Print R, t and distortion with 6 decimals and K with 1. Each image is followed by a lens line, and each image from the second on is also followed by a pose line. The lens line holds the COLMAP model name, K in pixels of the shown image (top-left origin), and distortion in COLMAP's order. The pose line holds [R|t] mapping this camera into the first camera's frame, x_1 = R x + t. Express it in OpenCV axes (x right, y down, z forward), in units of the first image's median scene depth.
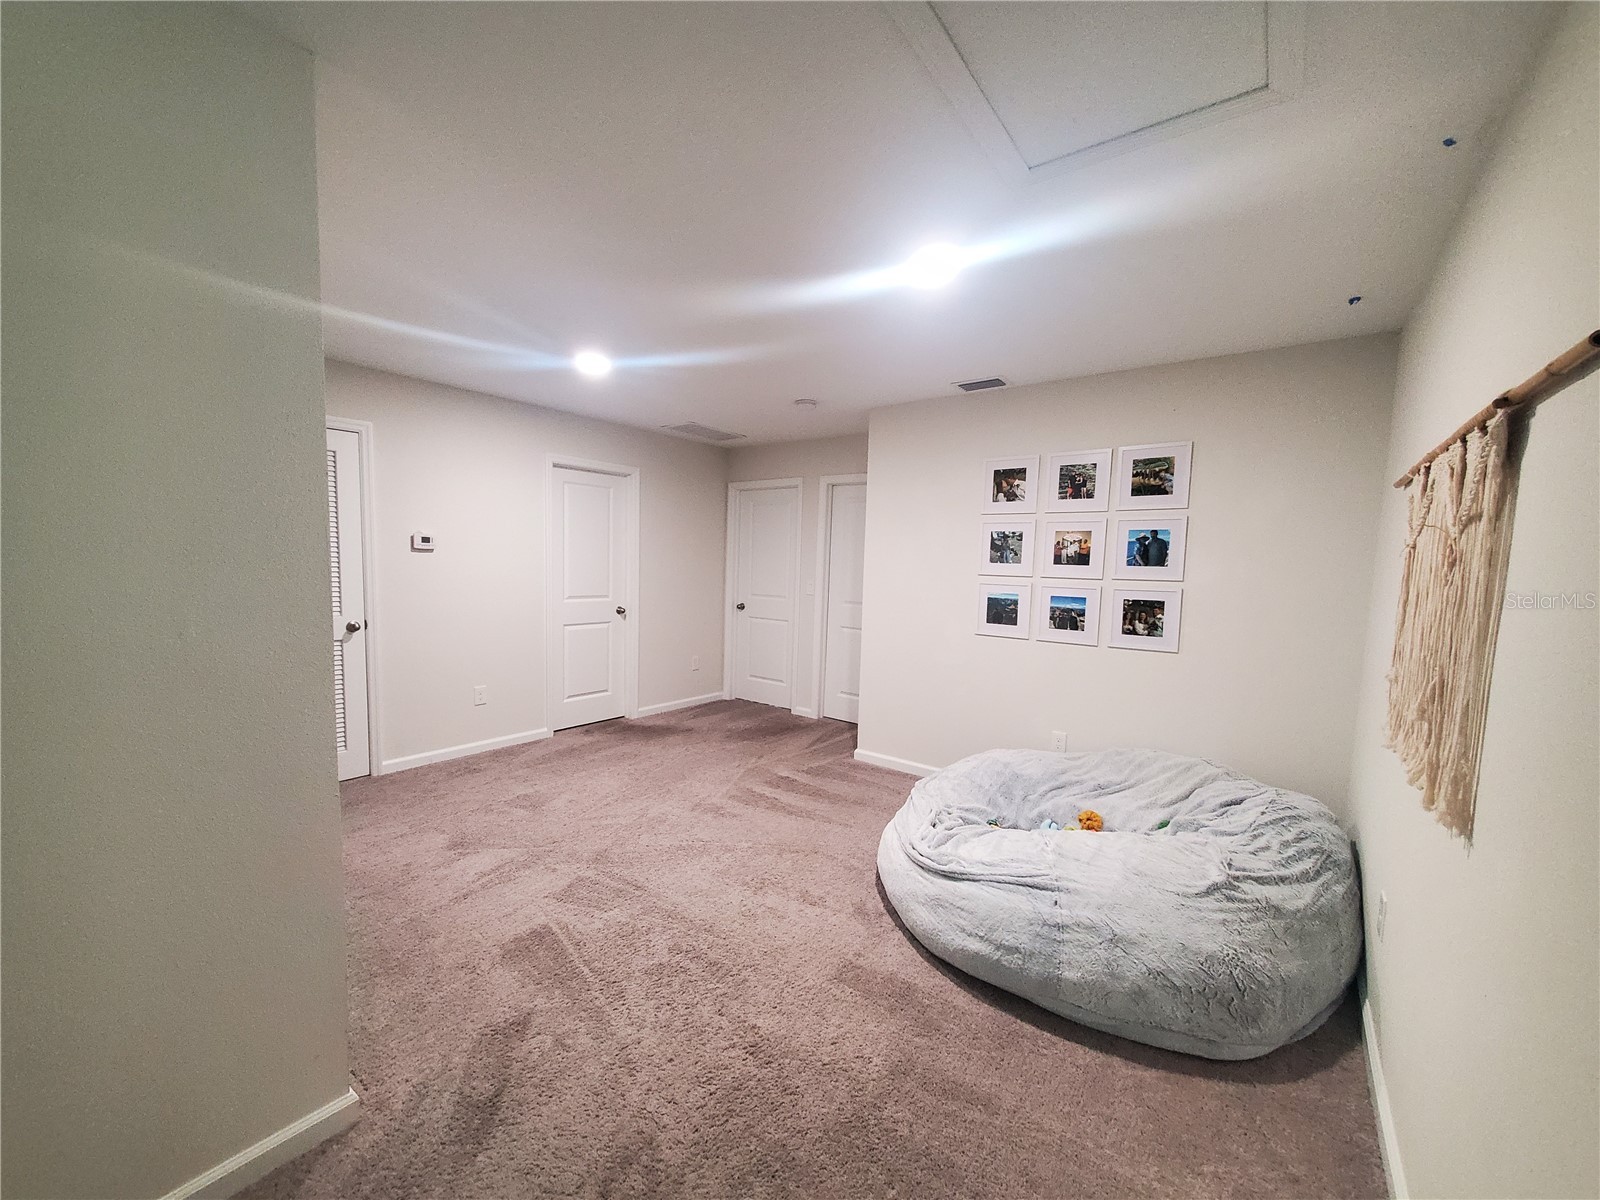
lens RADIAL K [[626.9, 0, 793.5], [0, 626.9, 613.4], [0, 0, 1]] dist [0.000440, 0.000044]
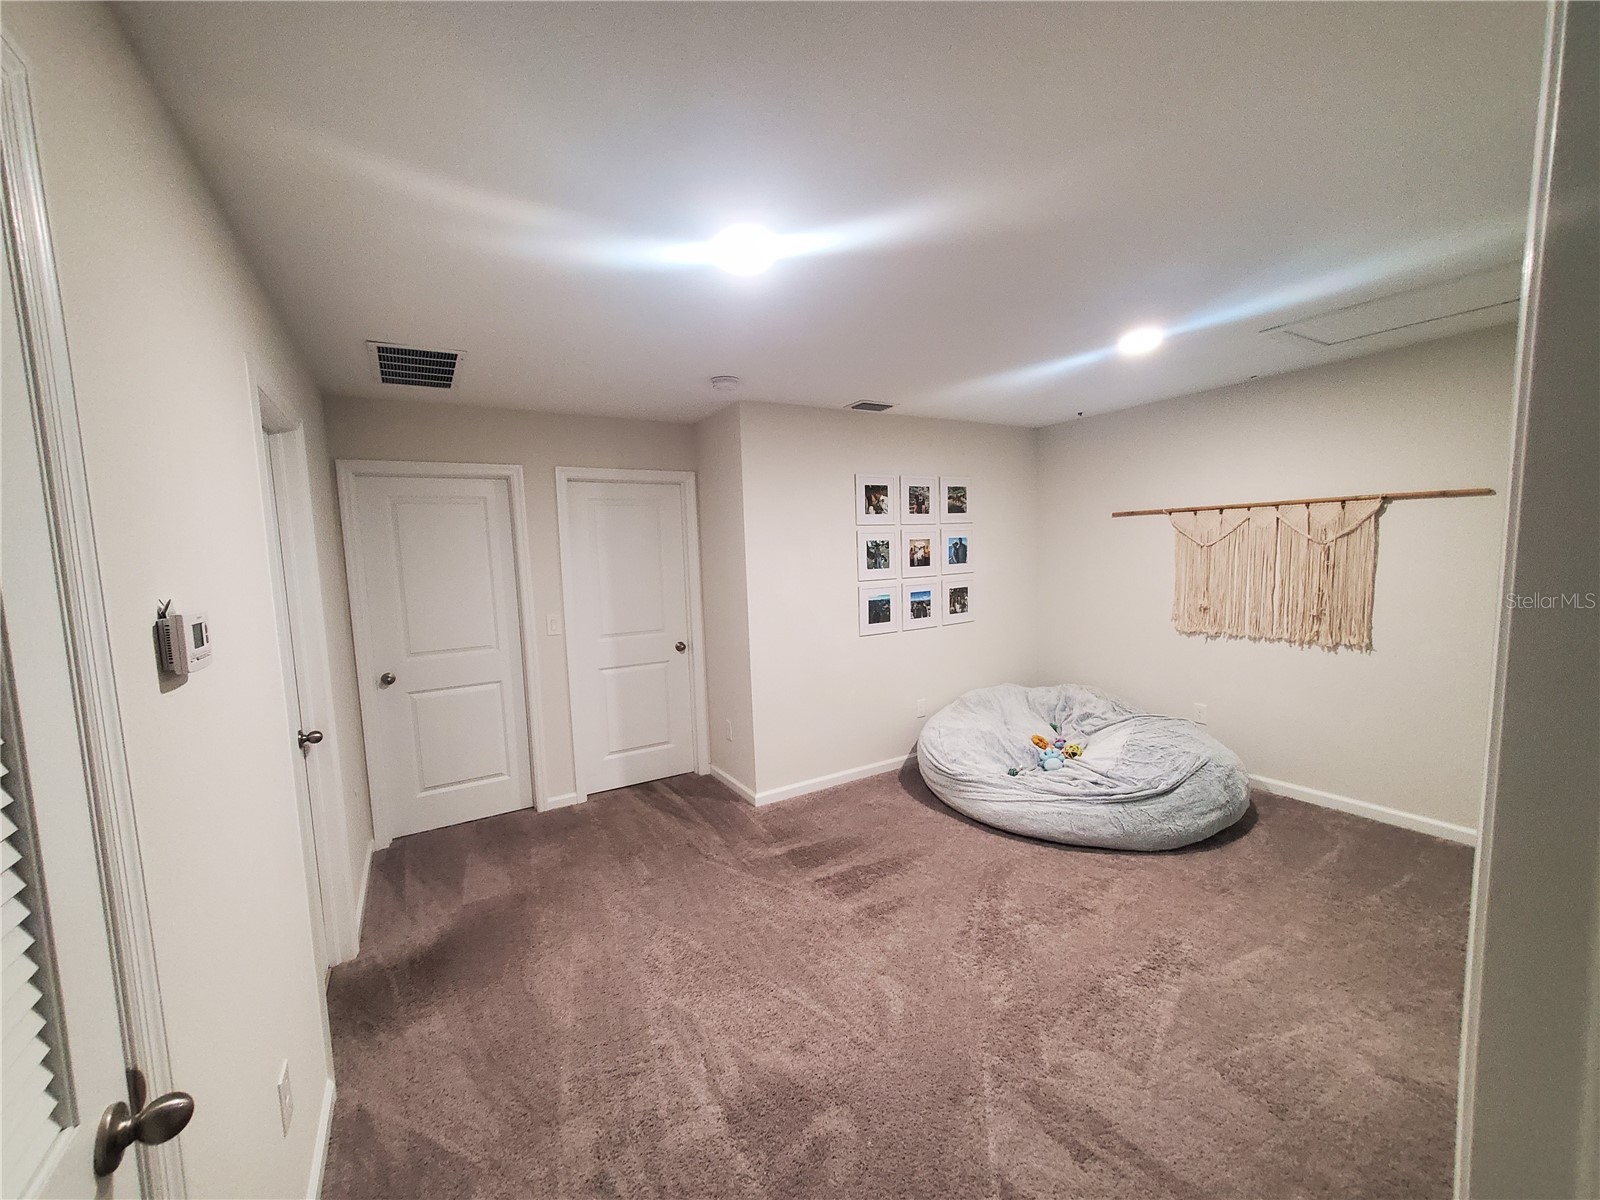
lens RADIAL K [[626.9, 0, 793.5], [0, 626.9, 613.4], [0, 0, 1]] dist [0.000440, 0.000044]
pose [[0.361429, -0.131383, 0.923097, -0.808298], [0.127441, 0.987692, 0.090679, -0.128260], [-0.923649, 0.084866, 0.373724, 0.760875]]
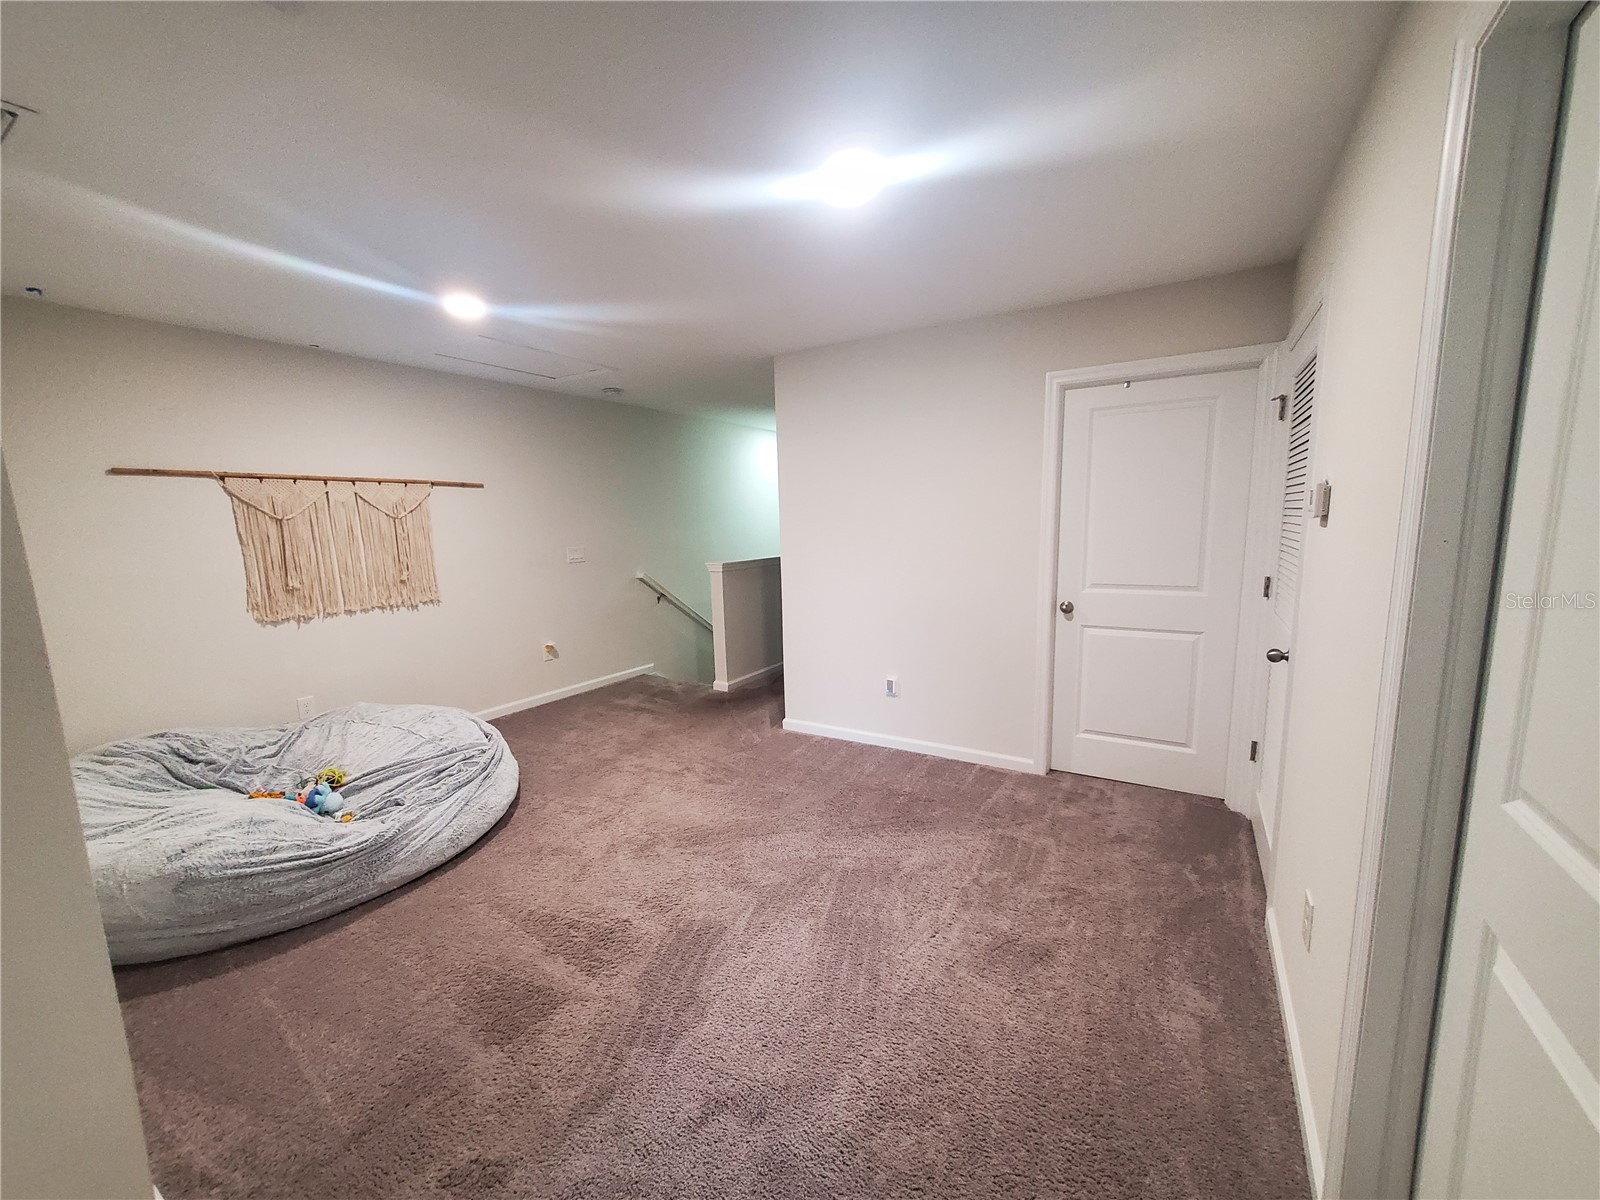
lens RADIAL K [[626.9, 0, 793.5], [0, 626.9, 613.4], [0, 0, 1]] dist [0.000440, 0.000044]
pose [[-0.995289, 0.012974, -0.096083, -0.204318], [-0.009982, 0.972026, 0.234659, -0.148279], [0.096440, 0.234513, -0.967317, 1.553191]]
